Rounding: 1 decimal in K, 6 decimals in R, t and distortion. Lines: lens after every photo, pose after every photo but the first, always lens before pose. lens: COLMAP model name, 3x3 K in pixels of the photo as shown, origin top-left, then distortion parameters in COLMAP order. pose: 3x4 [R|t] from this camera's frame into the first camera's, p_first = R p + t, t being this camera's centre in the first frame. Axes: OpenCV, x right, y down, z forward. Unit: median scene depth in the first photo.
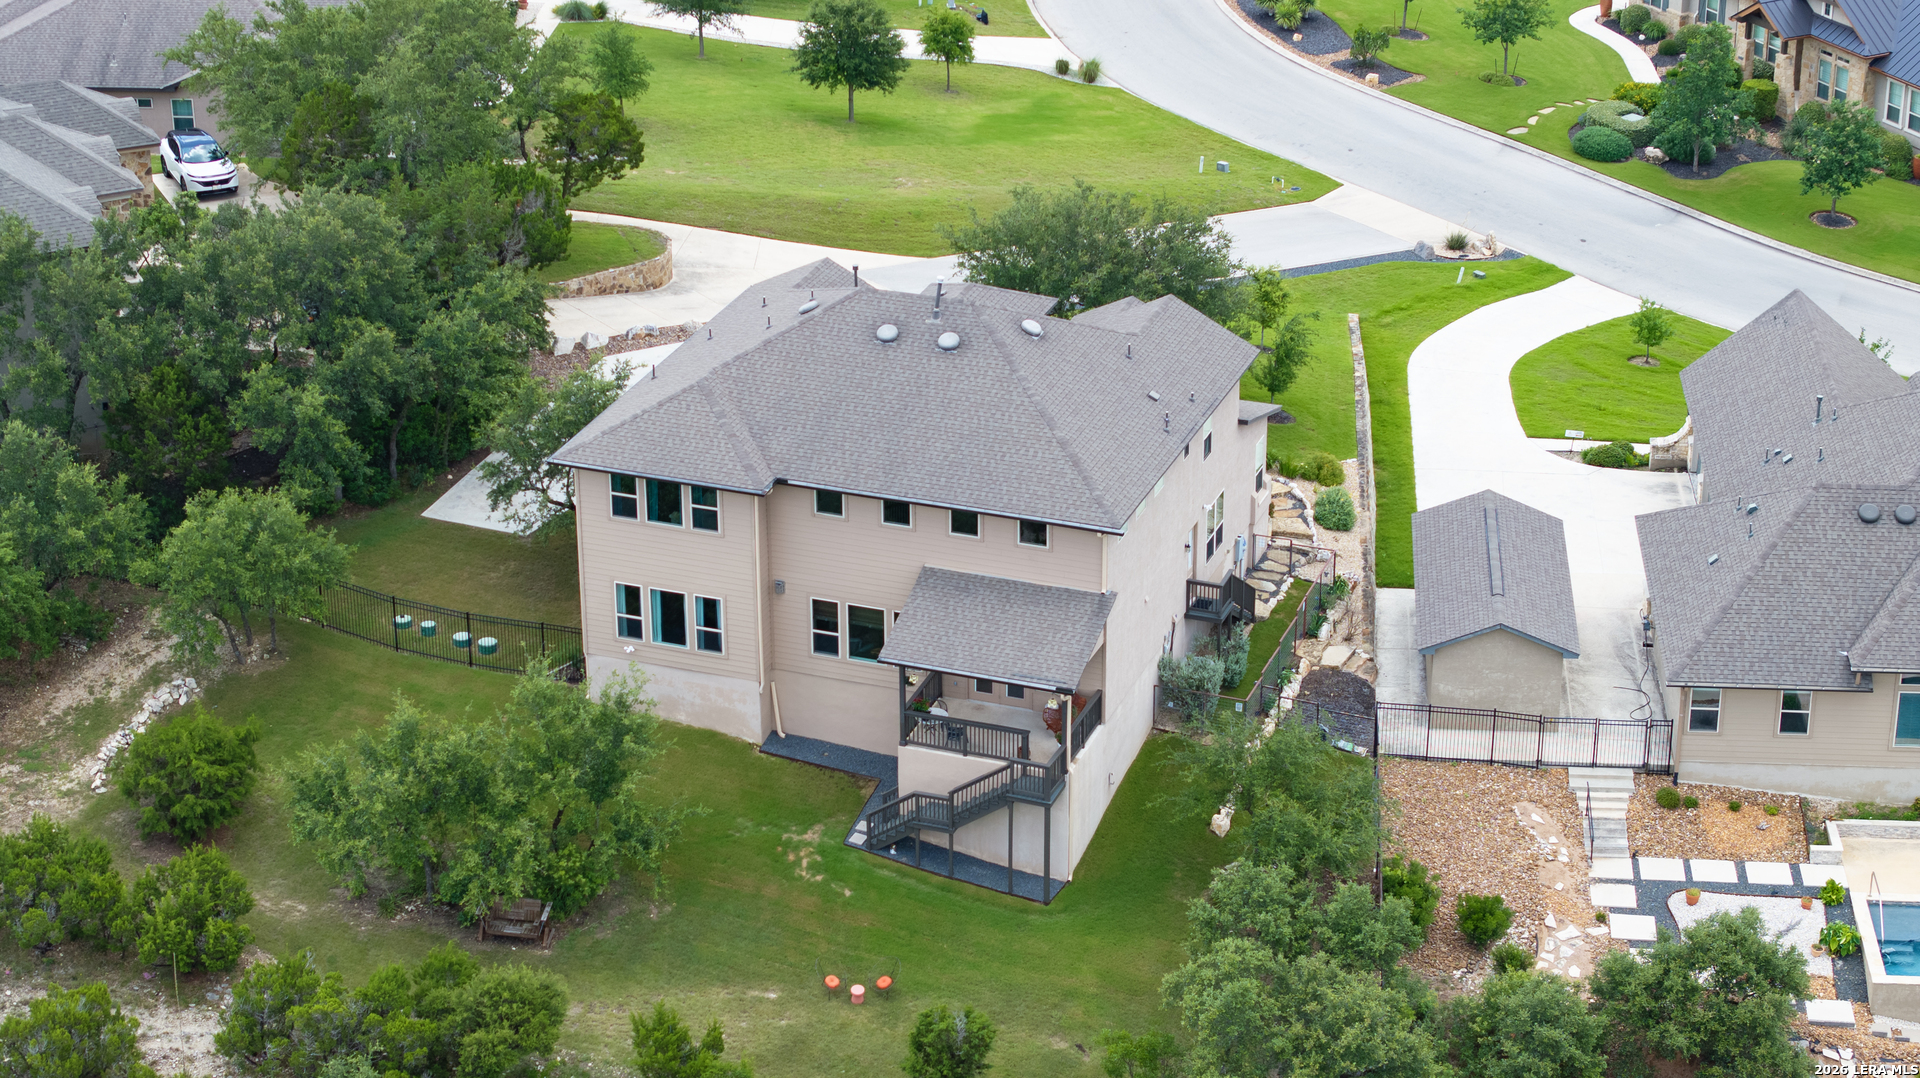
lens RADIAL K [[3859.0, 0, 954.1], [0, 3859.0, 543.7], [0, 0, 1]] dist [-0.099783, 0.000000]
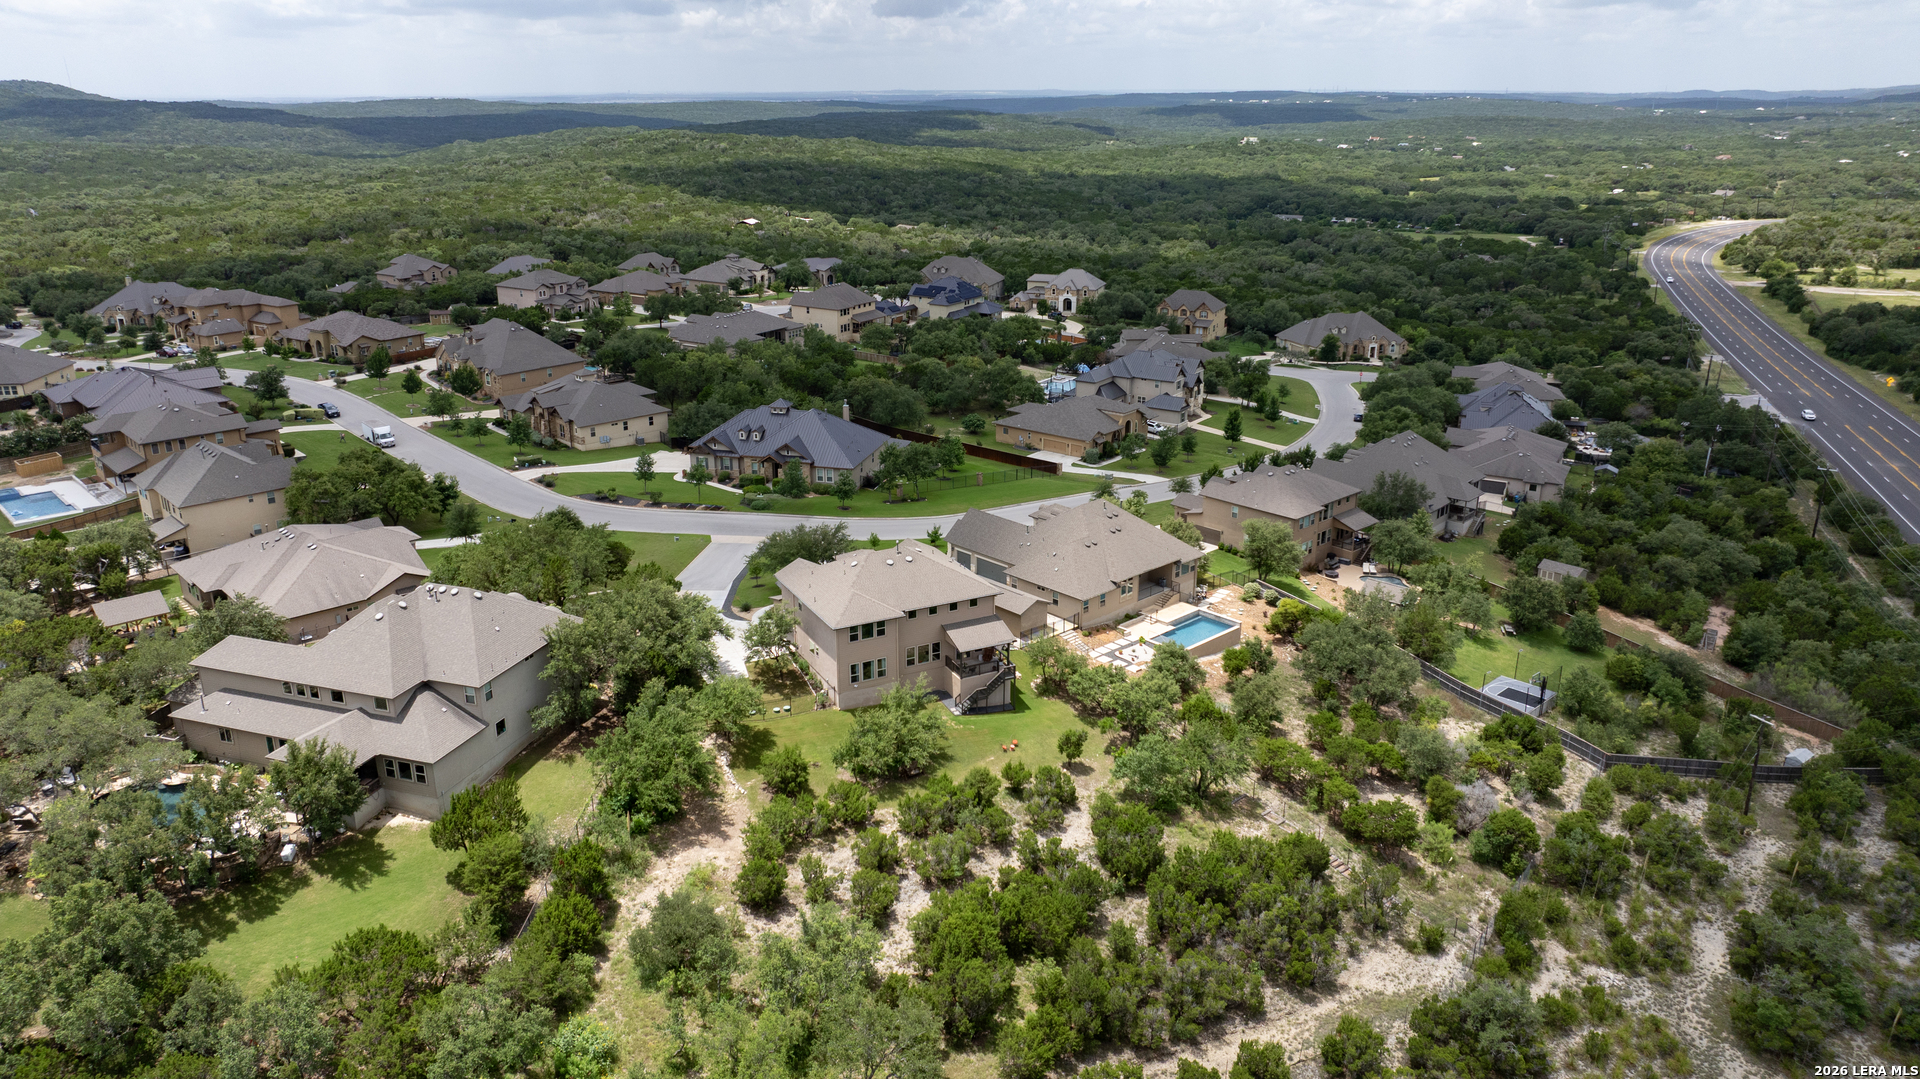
lens RADIAL K [[1339.8, 0, 945.1], [0, 1339.8, 521.1], [0, 0, 1]] dist [-0.026683, 0.009745]
pose [[0.676375, -0.224326, 0.701566, -0.741760], [0.307481, 0.951522, 0.007810, -0.081422], [-0.669307, 0.210436, 0.712562, 0.192729]]
